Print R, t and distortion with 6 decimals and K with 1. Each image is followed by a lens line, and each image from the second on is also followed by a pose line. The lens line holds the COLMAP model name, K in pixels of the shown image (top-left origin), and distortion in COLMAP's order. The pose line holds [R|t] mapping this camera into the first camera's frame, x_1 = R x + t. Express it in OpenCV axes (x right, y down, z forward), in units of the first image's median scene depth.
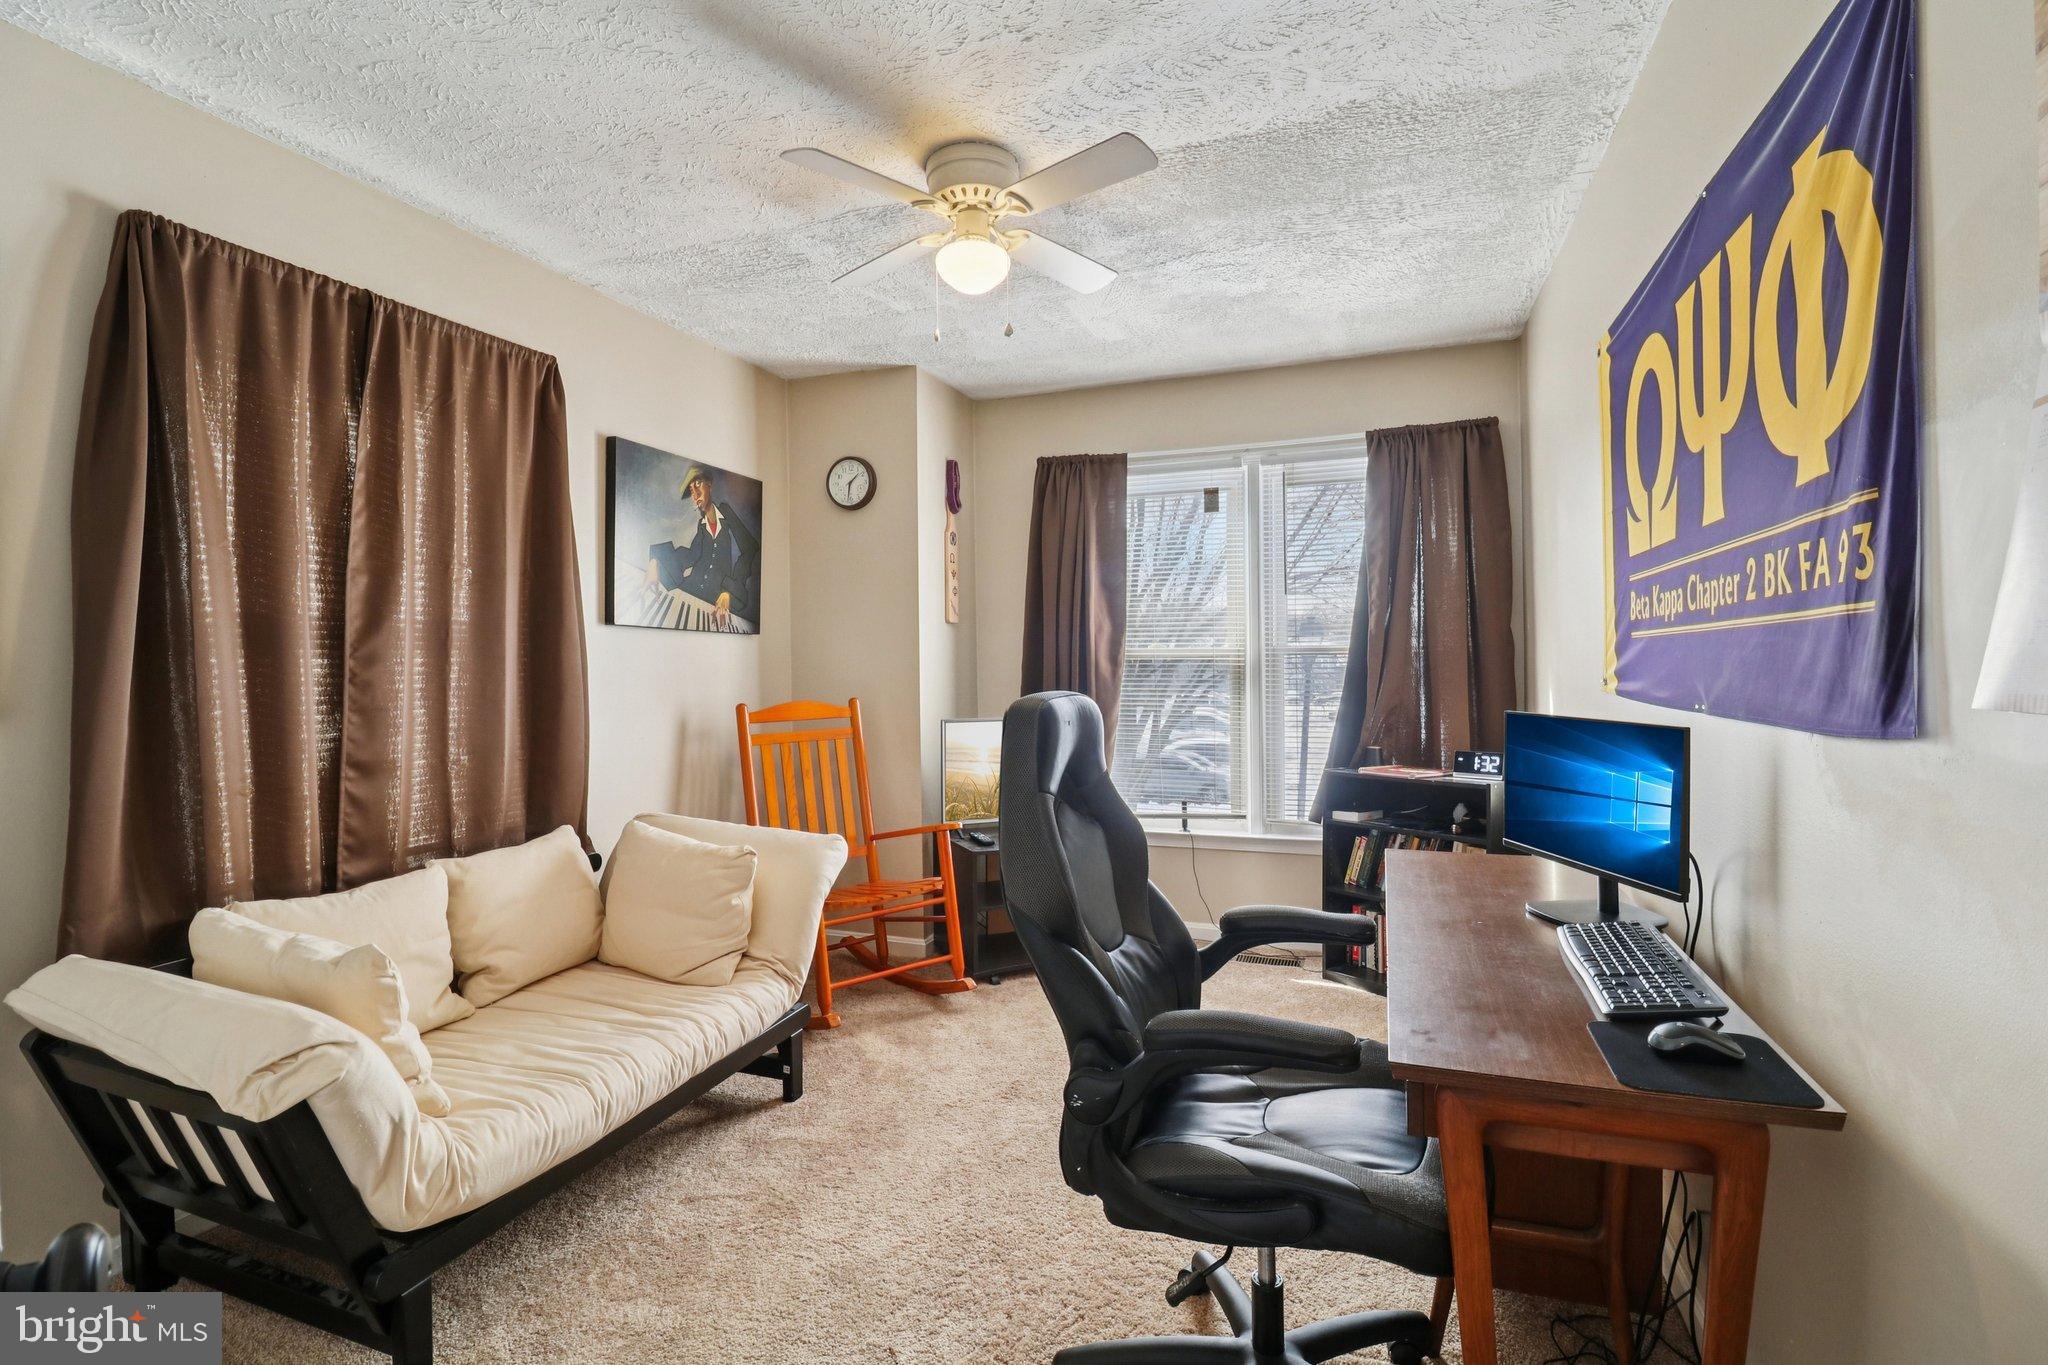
lens RADIAL K [[975.8, 0, 1008.9], [0, 975.8, 652.3], [0, 0, 1]] dist [-0.001260, -0.014588]
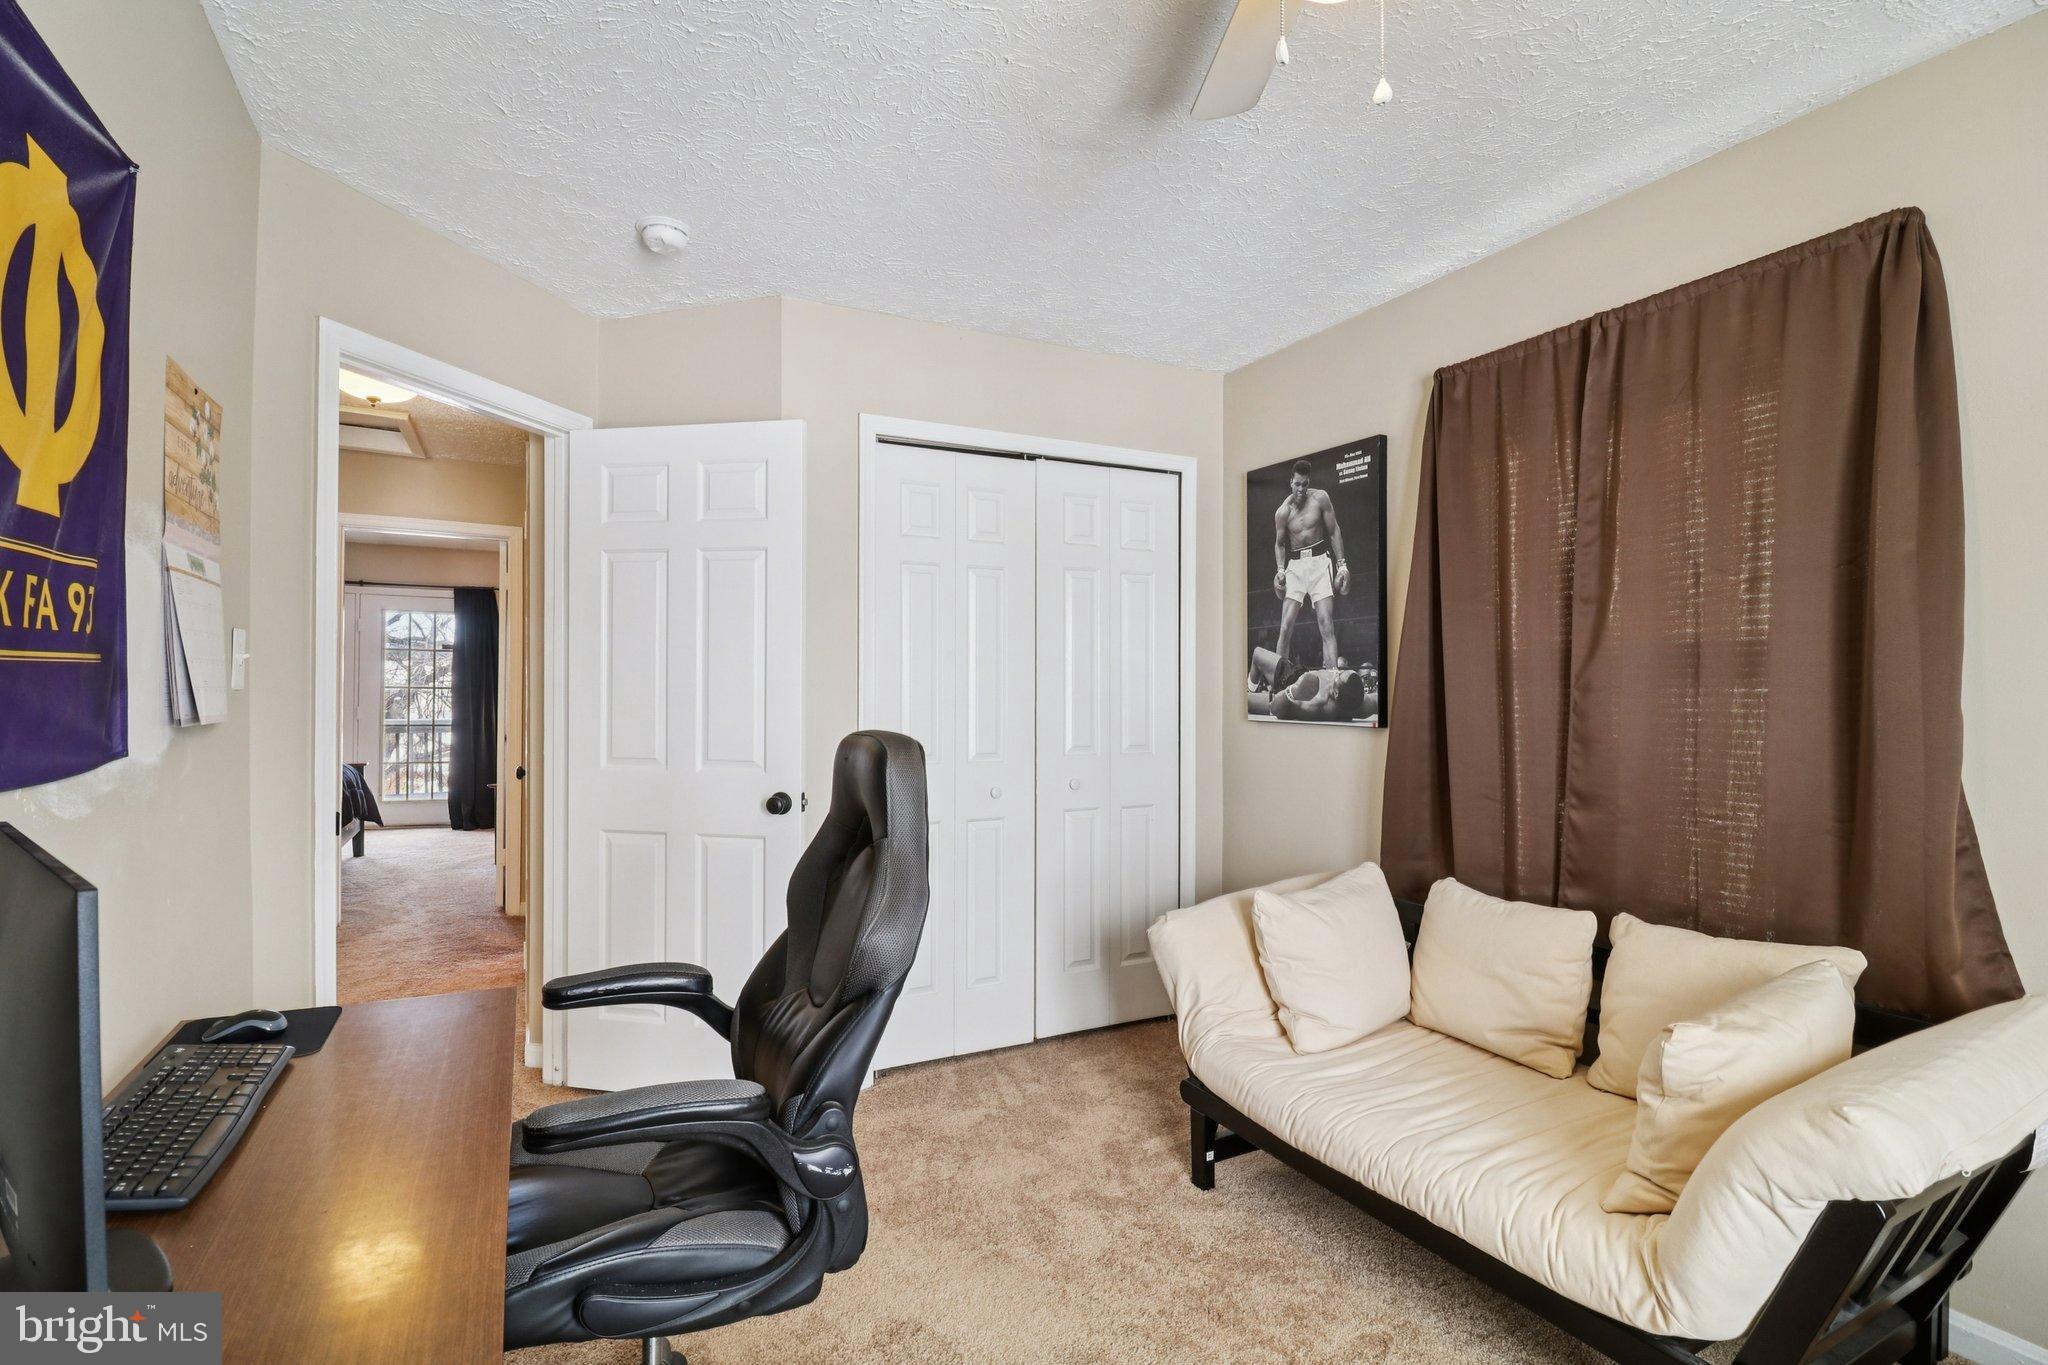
lens RADIAL K [[975.8, 0, 1008.9], [0, 975.8, 652.3], [0, 0, 1]] dist [-0.001260, -0.014588]
pose [[-0.667202, -0.019443, -0.744623, 0.488590], [0.009305, 0.999364, -0.034432, -0.001979], [0.744819, -0.029902, -0.666596, 1.253793]]
